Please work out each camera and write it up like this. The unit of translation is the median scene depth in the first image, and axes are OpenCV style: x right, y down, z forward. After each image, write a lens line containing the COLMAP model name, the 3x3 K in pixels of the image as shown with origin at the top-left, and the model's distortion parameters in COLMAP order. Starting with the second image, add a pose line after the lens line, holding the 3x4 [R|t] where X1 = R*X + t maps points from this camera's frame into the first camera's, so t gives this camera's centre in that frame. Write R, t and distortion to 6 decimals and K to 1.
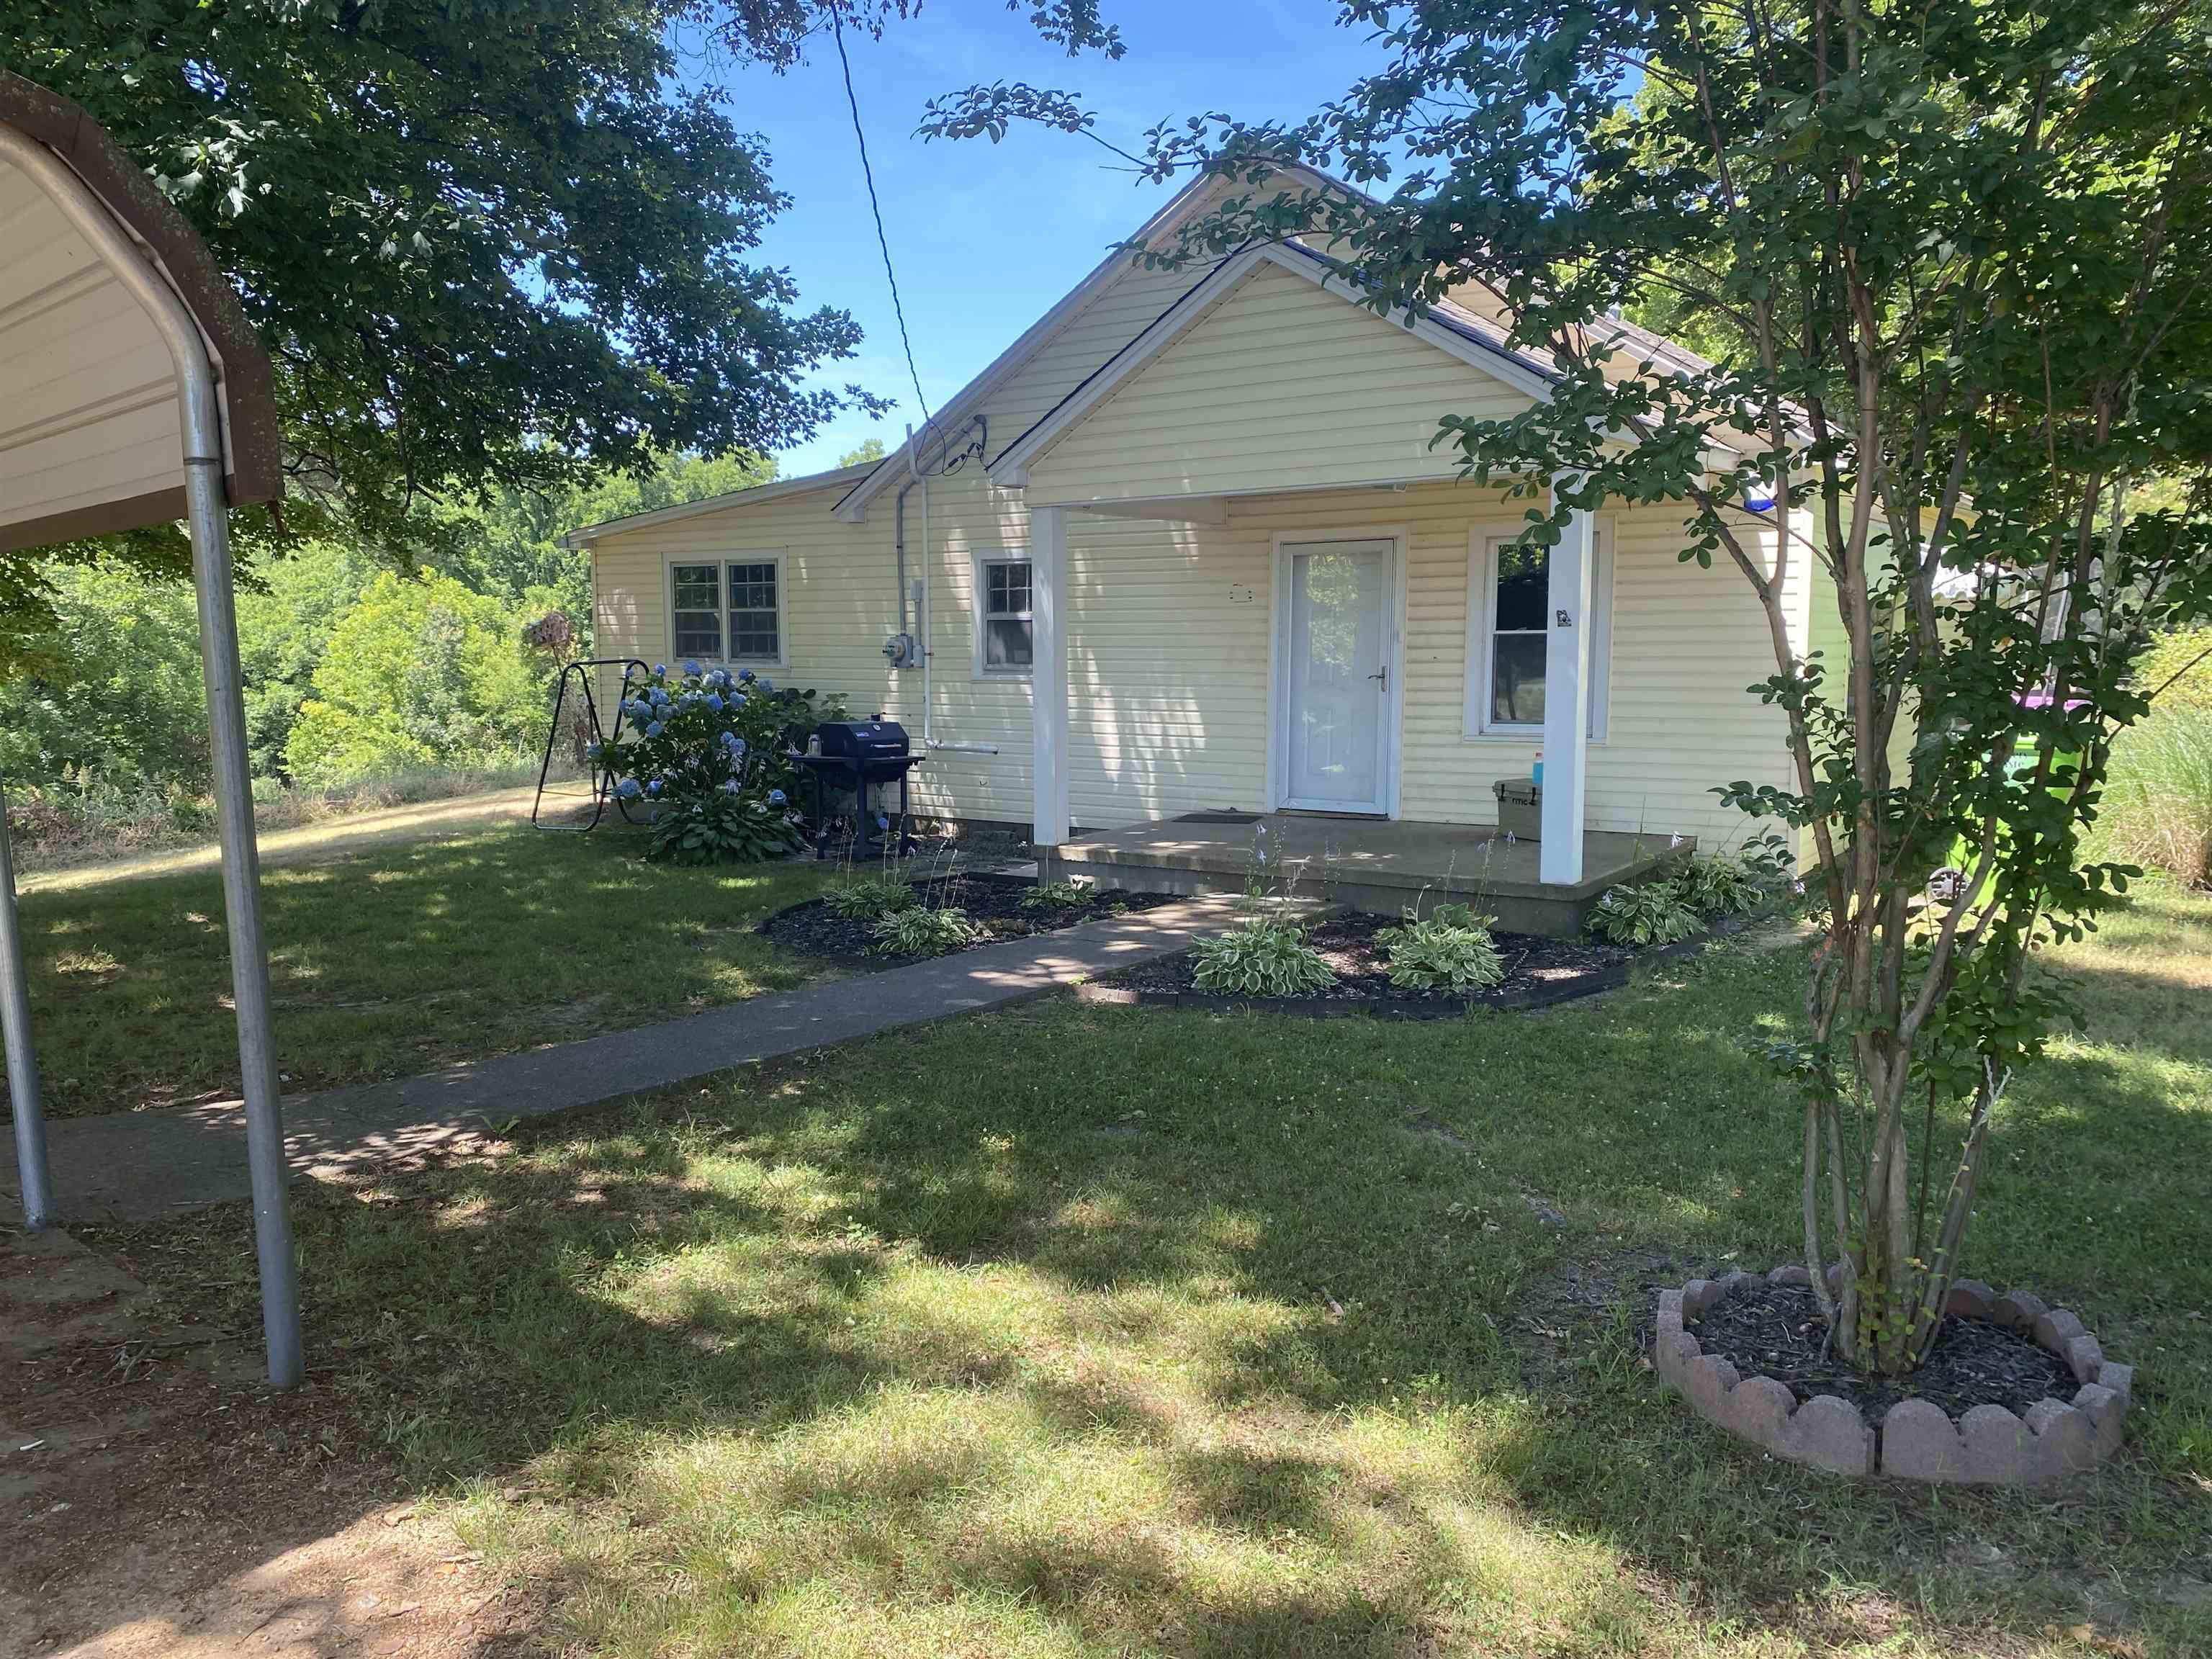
lens RADIAL K [[1685.0, 0, 1108.5], [0, 1685.0, 836.1], [0, 0, 1]] dist [-0.026327, 0.011058]
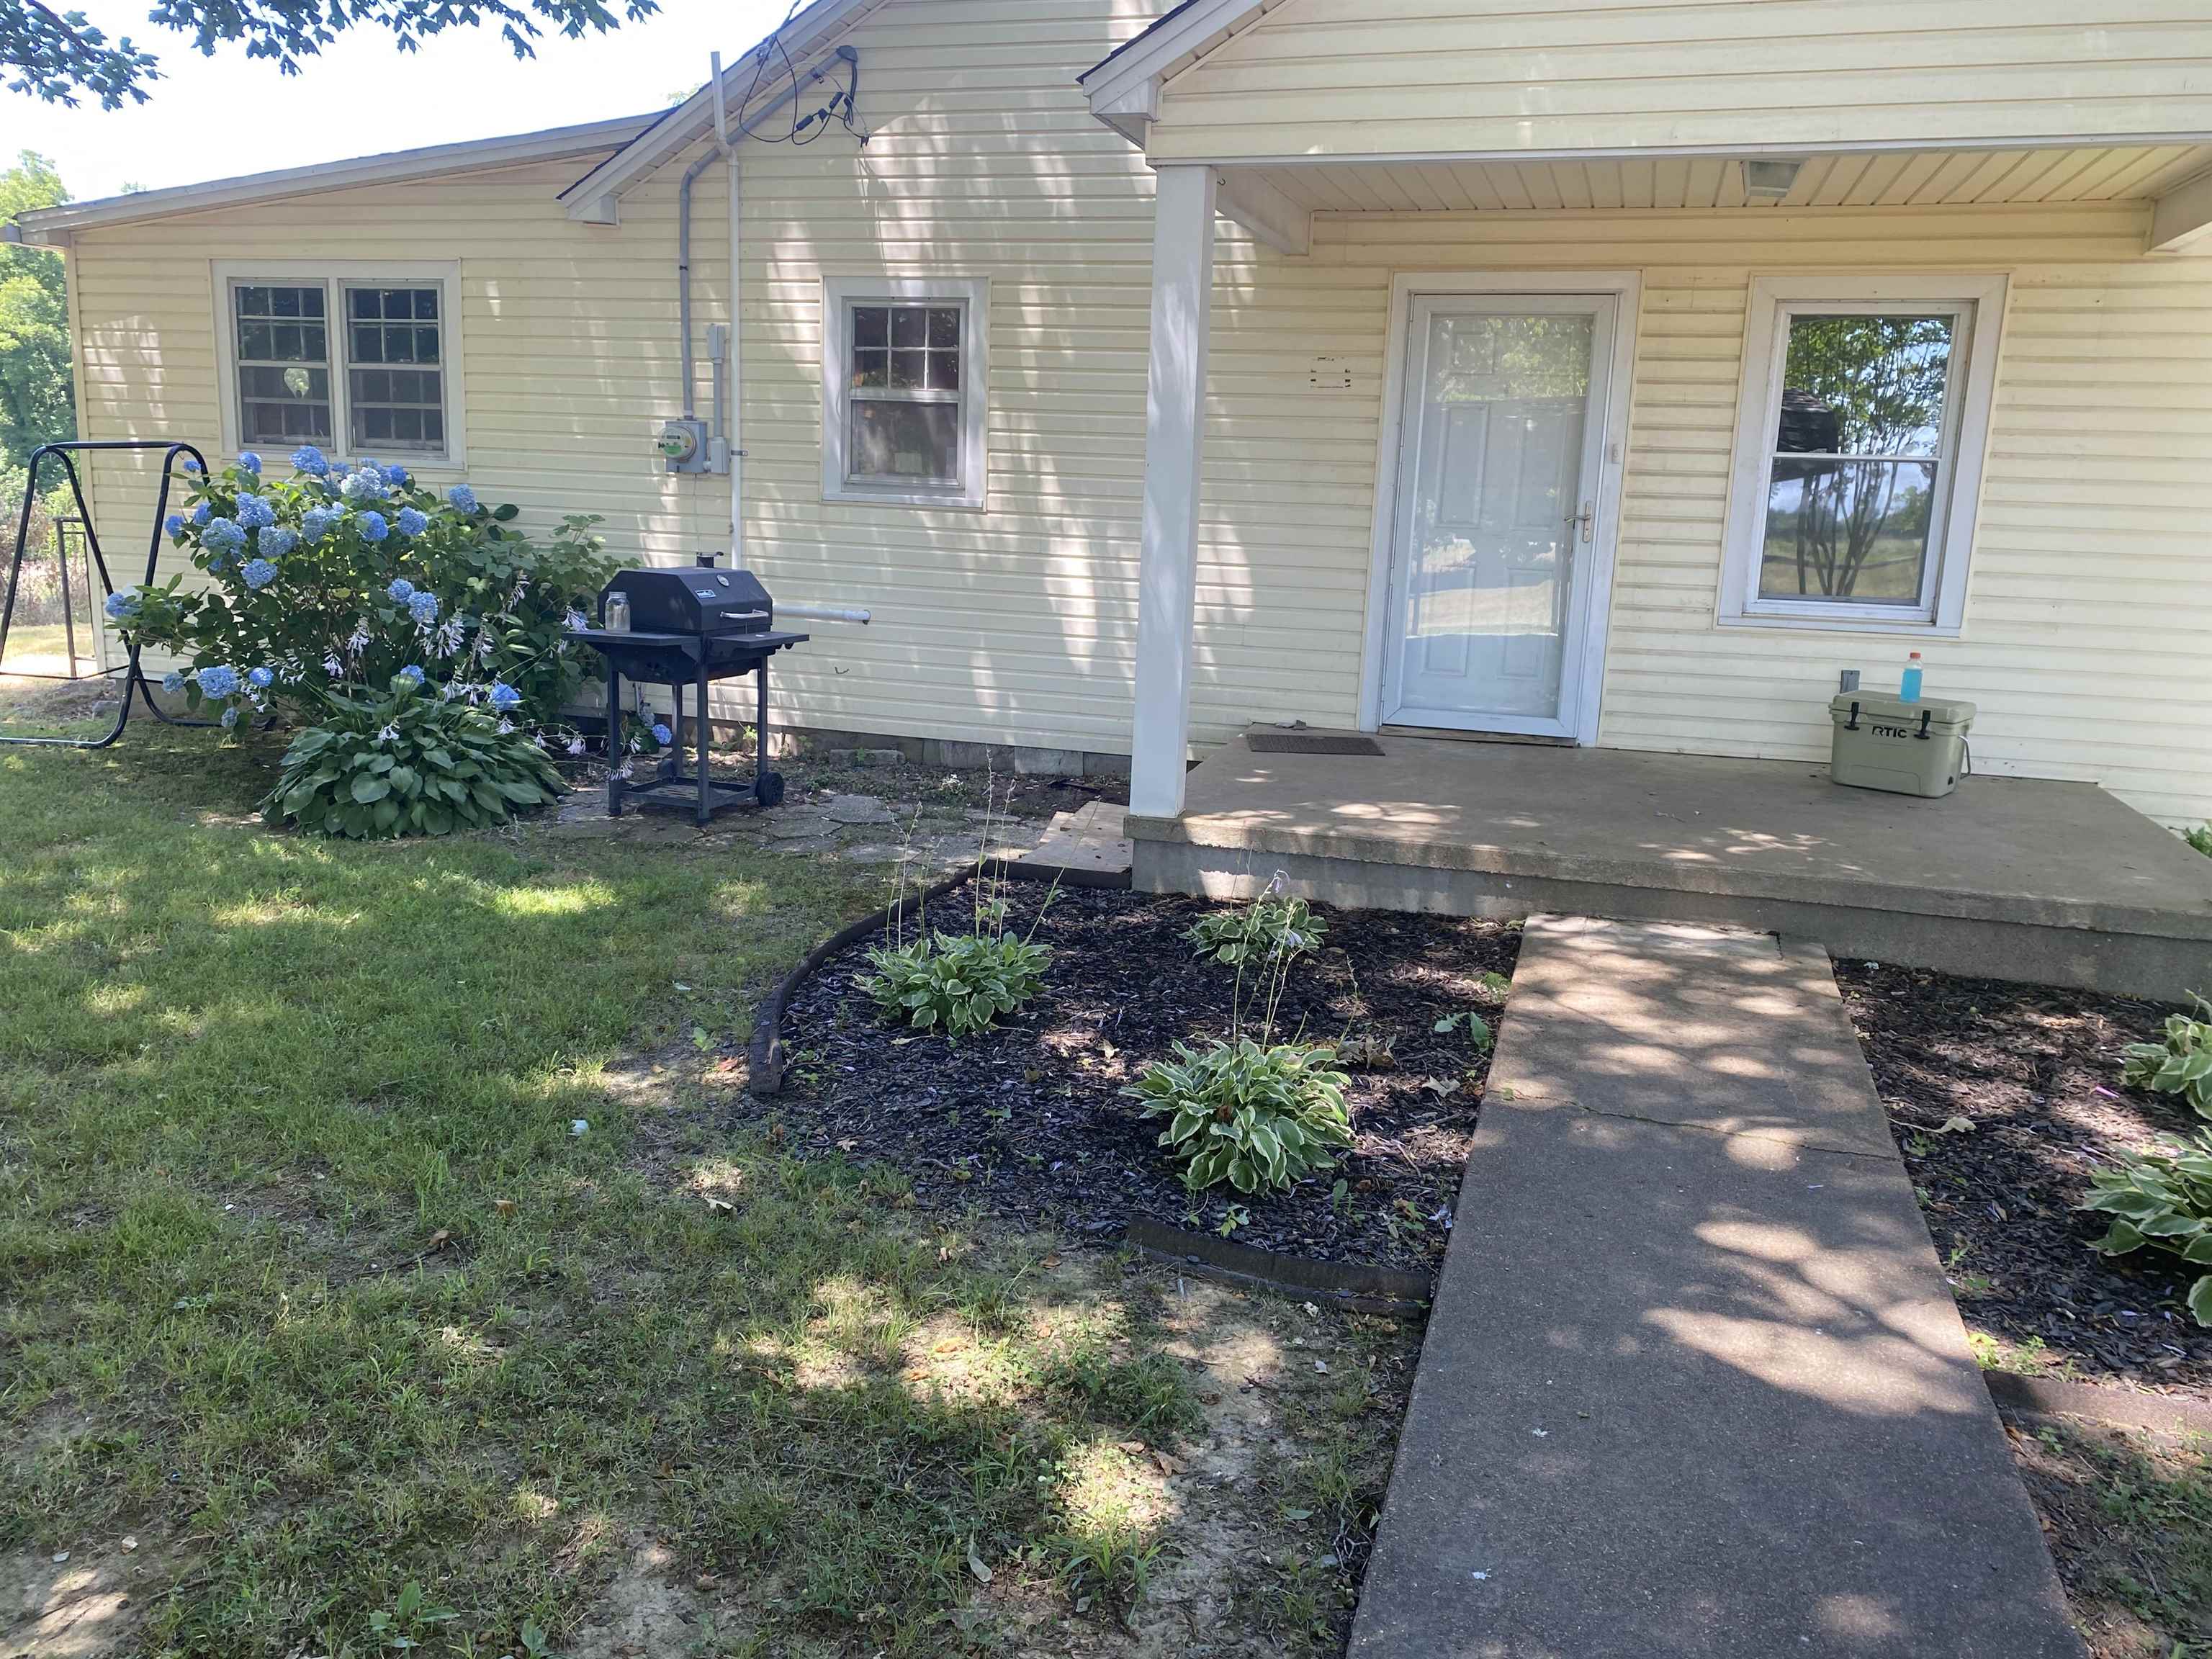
lens RADIAL K [[1685.0, 0, 1078.4], [0, 1685.0, 789.1], [0, 0, 1]] dist [-0.026327, 0.011058]
pose [[0.954614, -0.016247, 0.297403, -0.177834], [-0.005554, 0.997367, 0.072313, -0.033835], [-0.297795, -0.070682, 0.952010, 0.399306]]
